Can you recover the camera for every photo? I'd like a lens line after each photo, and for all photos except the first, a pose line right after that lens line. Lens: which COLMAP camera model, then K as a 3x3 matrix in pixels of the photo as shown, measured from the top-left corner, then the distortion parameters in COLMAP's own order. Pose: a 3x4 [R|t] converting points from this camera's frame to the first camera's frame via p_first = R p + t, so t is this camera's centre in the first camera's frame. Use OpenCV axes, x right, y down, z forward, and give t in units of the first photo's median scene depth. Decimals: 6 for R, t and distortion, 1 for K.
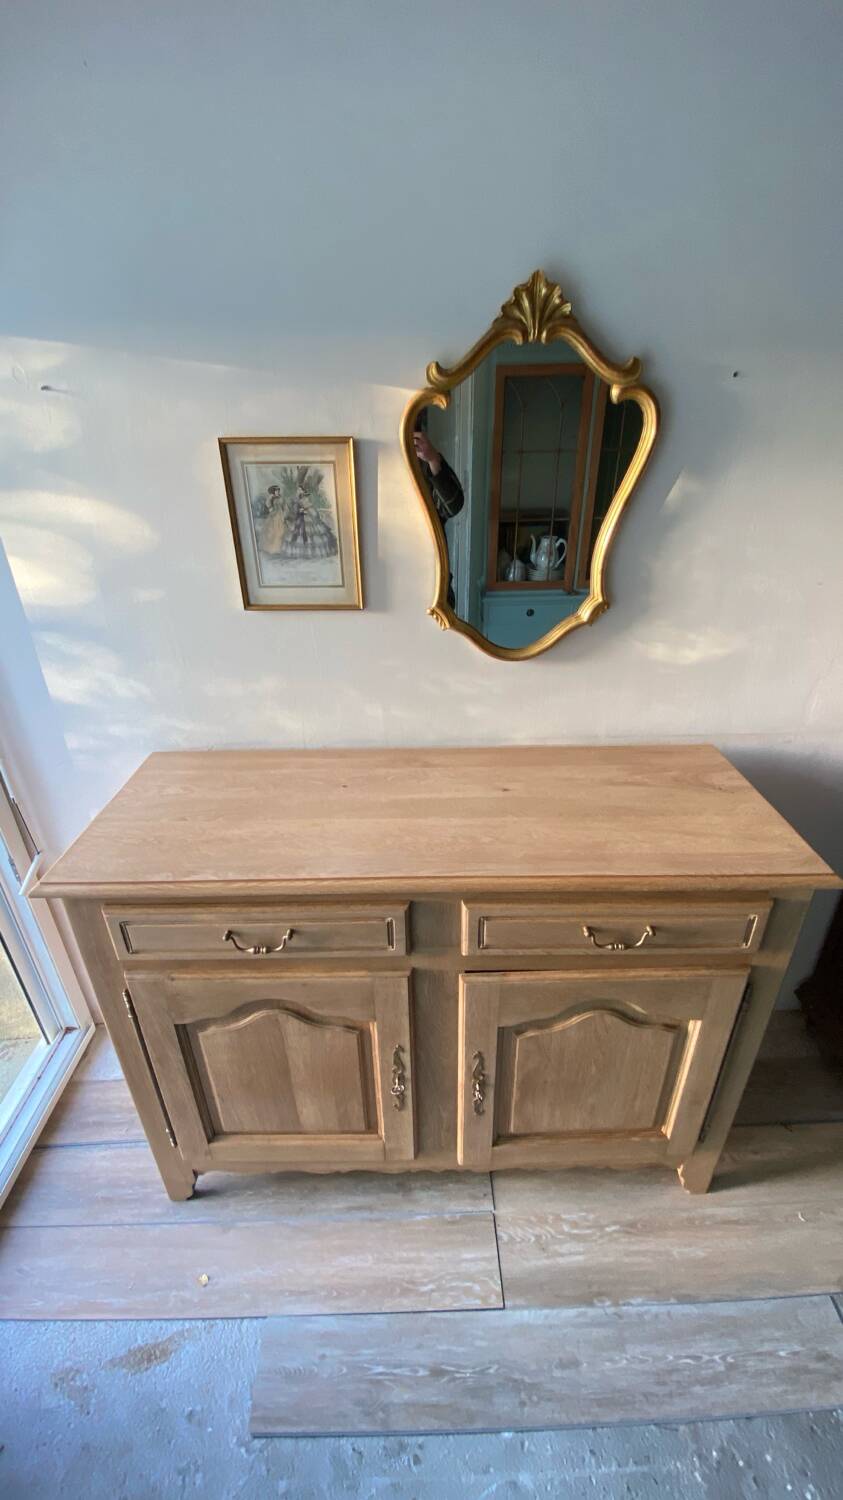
lens RADIAL K [[586.8, 0, 421.5], [0, 586.8, 750.0], [0, 0, 1]] dist [0.001546, -0.000160]
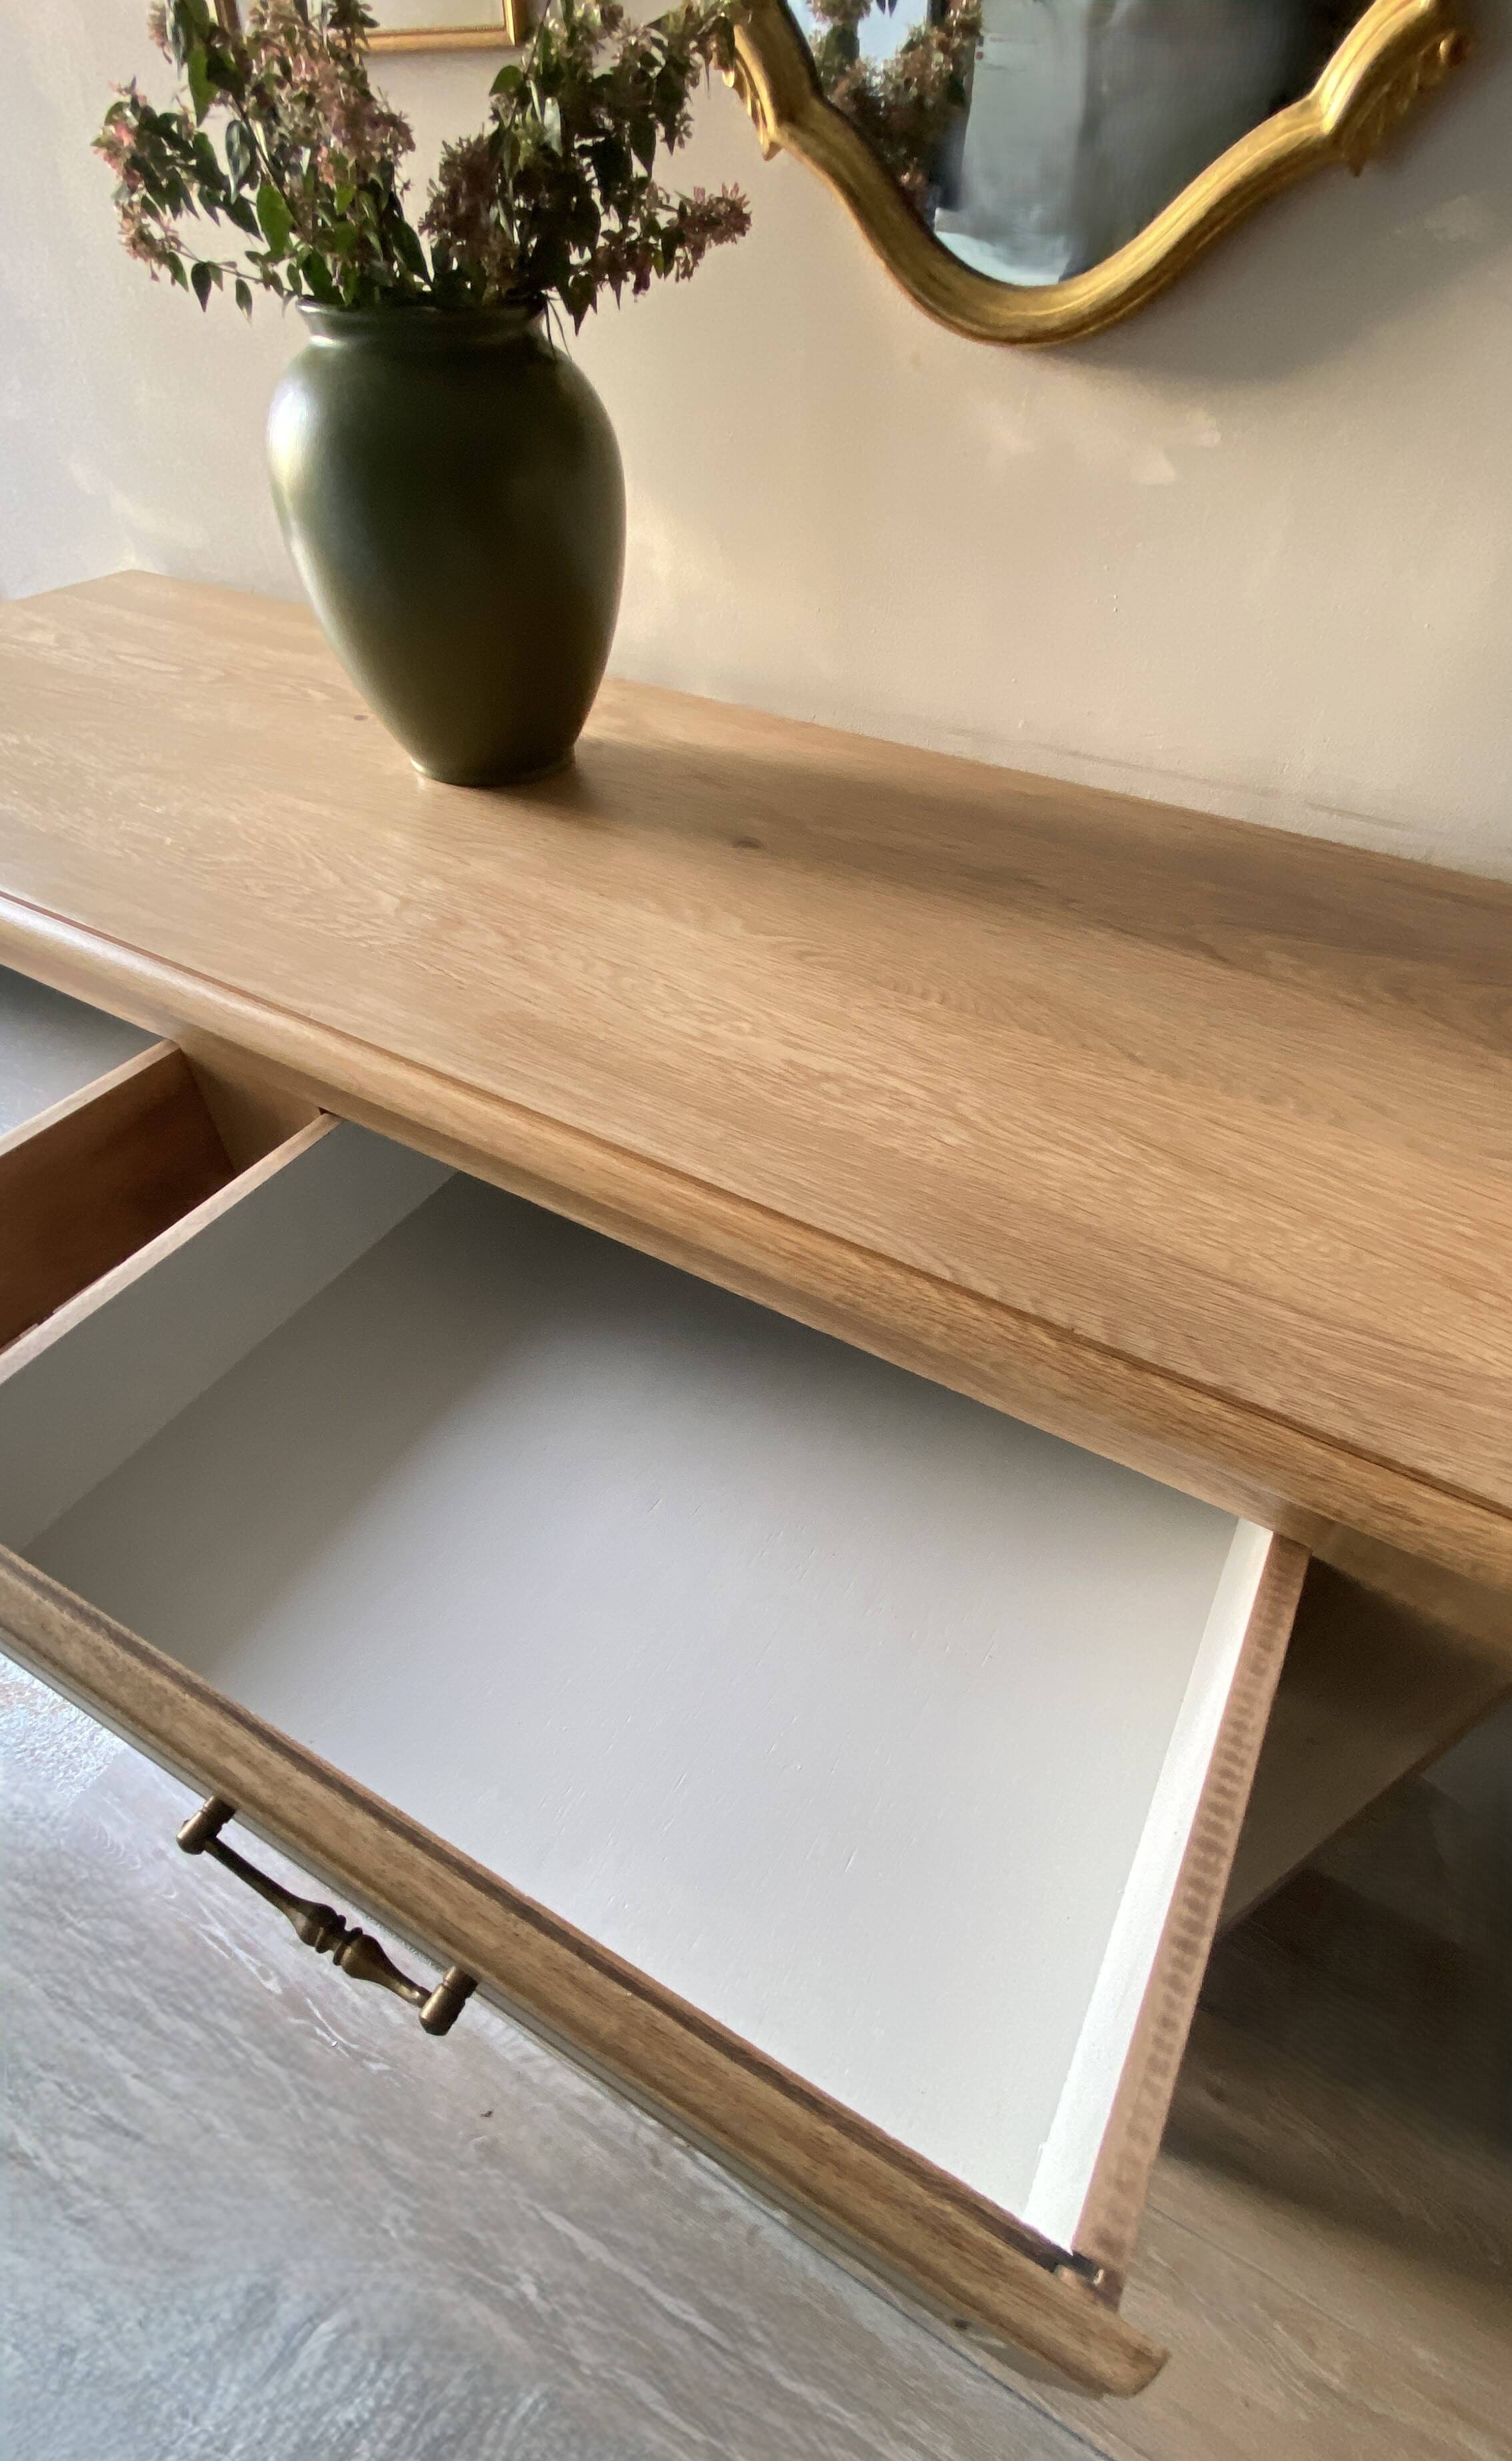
lens RADIAL K [[1126.7, 0, 754.9], [0, 1126.7, 1290.0], [0, 0, 1]] dist [0.000964, 0.000152]
pose [[0.864187, 0.382290, -0.327164, 0.427969], [-0.249031, 0.889940, 0.382088, 0.052972], [0.437224, -0.248721, 0.864276, 0.471131]]
